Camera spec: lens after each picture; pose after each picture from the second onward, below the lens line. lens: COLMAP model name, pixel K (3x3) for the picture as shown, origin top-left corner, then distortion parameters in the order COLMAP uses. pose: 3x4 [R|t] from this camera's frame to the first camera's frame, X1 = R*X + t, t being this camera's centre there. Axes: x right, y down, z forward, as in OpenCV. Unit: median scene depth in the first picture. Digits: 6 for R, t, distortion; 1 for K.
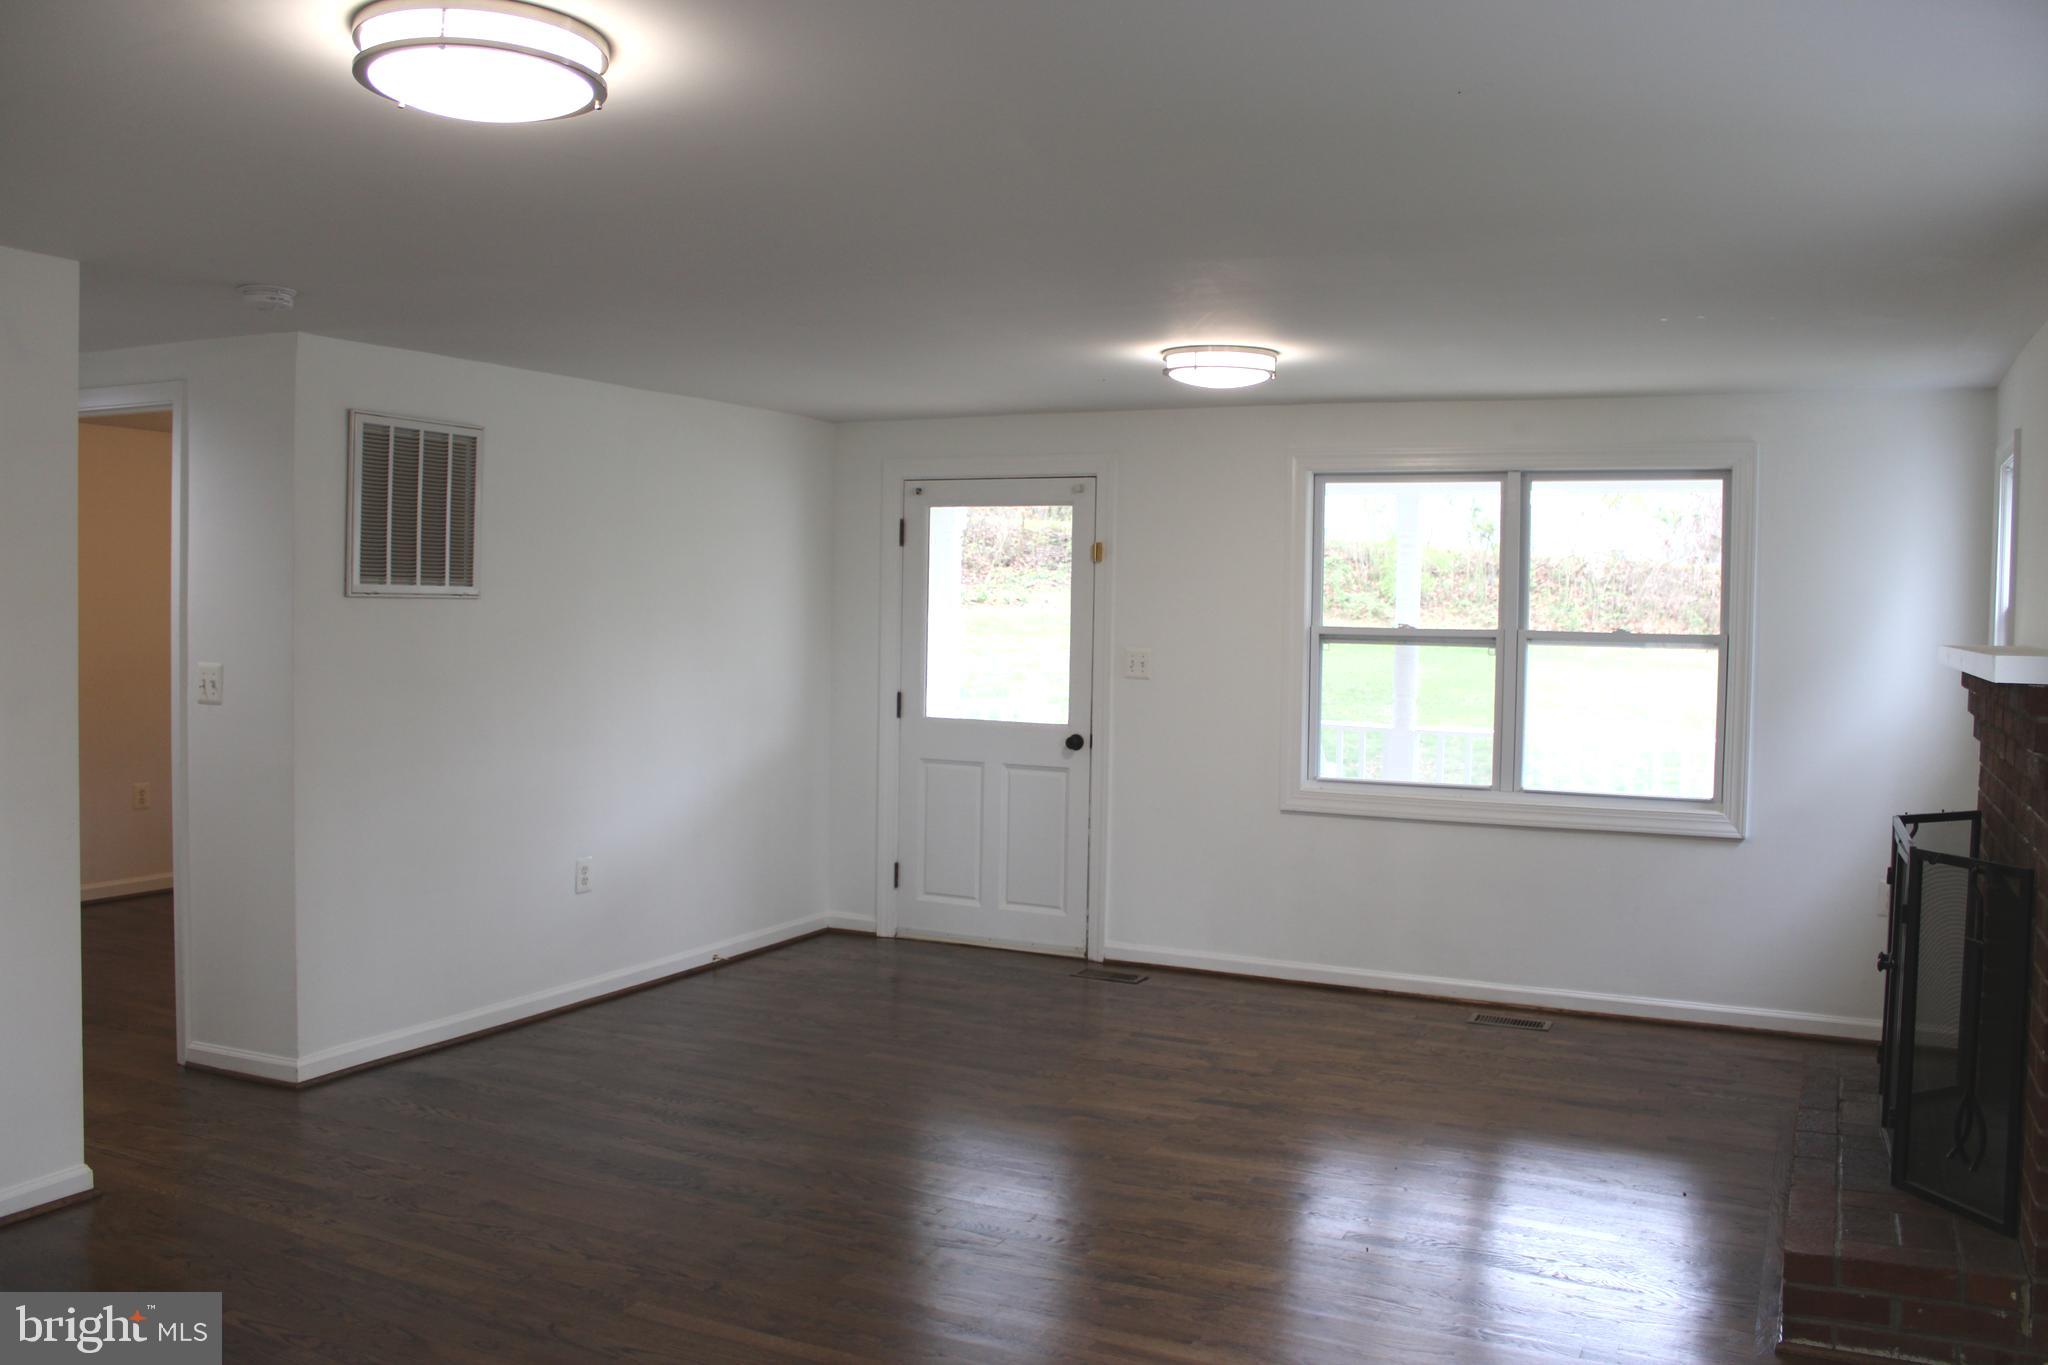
lens RADIAL K [[1708.1, 0, 1034.1], [0, 1708.1, 684.7], [0, 0, 1]] dist [-0.156125, 0.138002]
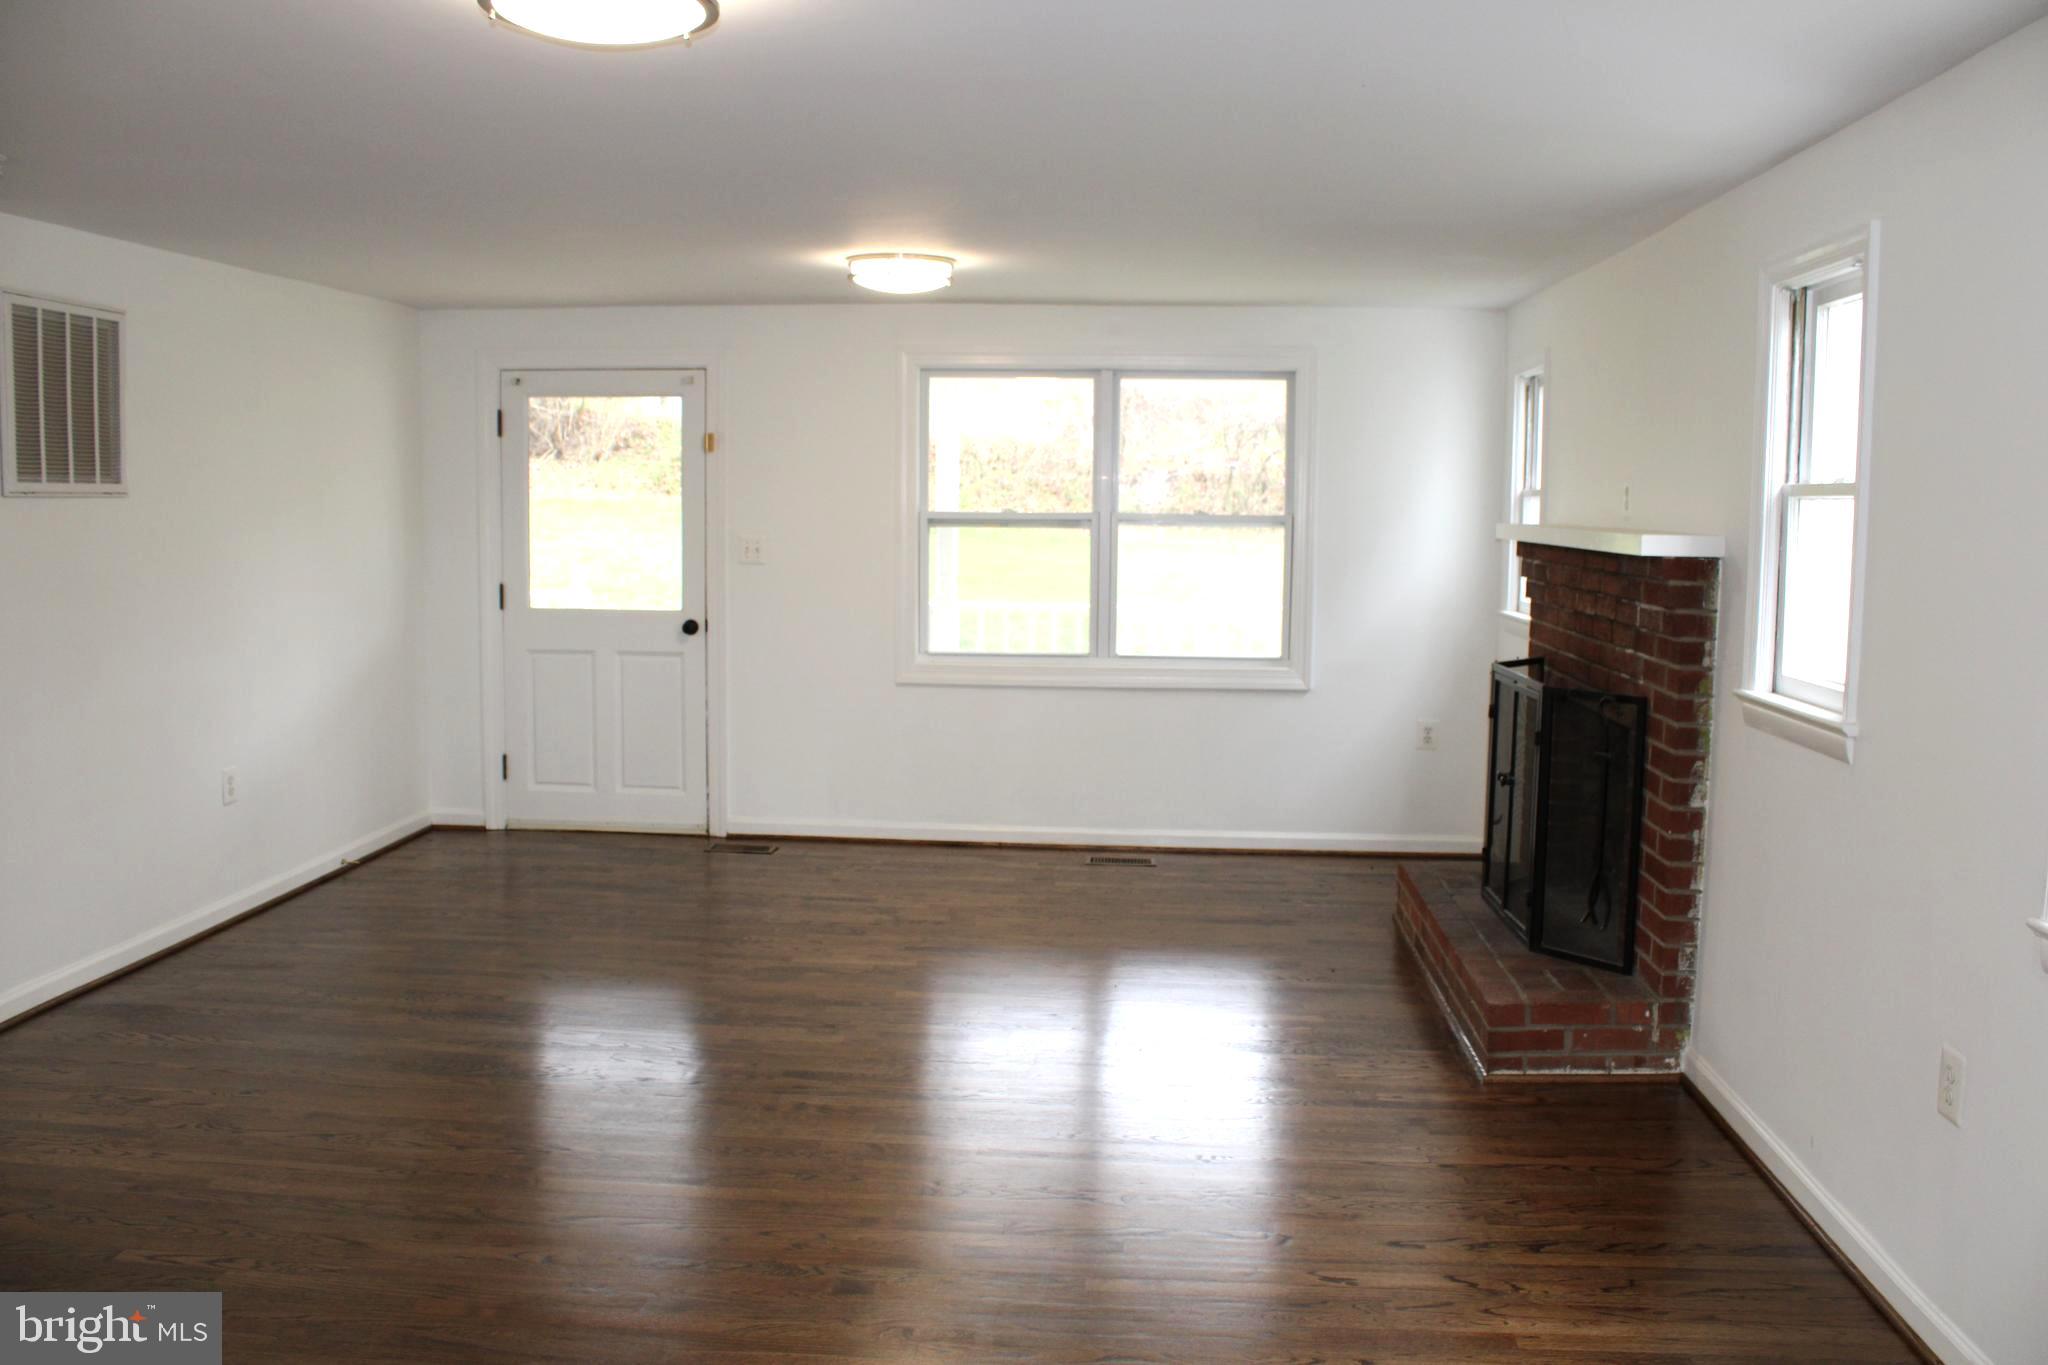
lens RADIAL K [[1708.1, 0, 1039.5], [0, 1708.1, 679.8], [0, 0, 1]] dist [-0.156125, 0.138002]
pose [[0.928654, -0.046297, 0.368046, -0.187195], [0.021136, 0.997173, 0.072107, -0.004890], [-0.370344, -0.059183, 0.927007, -0.036970]]
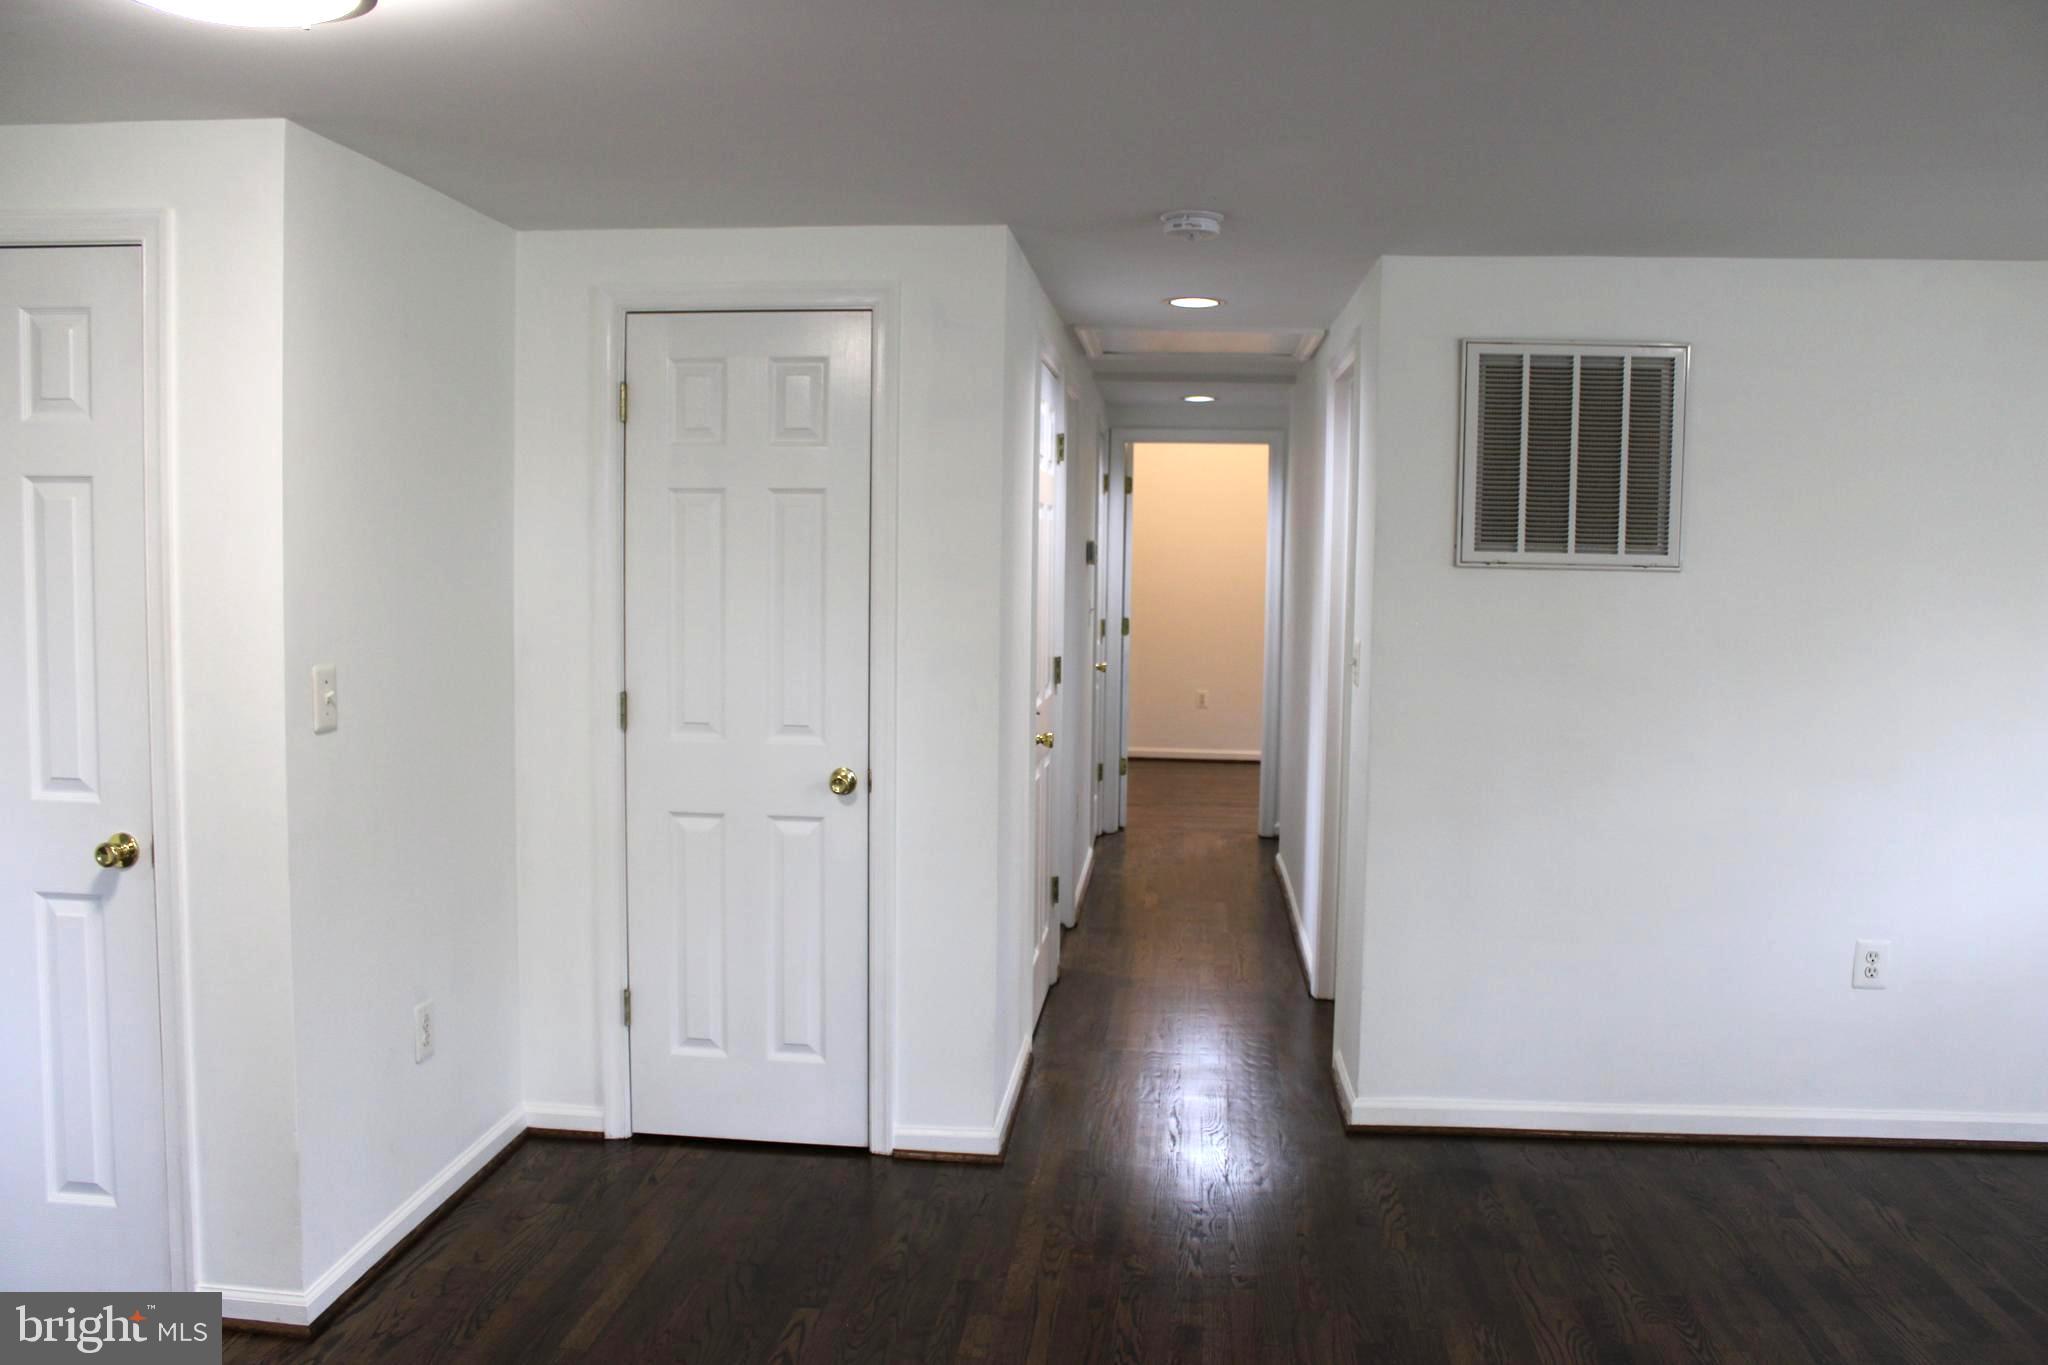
lens RADIAL K [[1708.1, 0, 1021.6], [0, 1708.1, 671.0], [0, 0, 1]] dist [-0.156125, 0.138002]
pose [[0.347926, 0.060508, -0.935567, 0.254464], [-0.048688, 0.997735, 0.046422, -0.025134], [0.936257, 0.029400, 0.350084, 0.428785]]
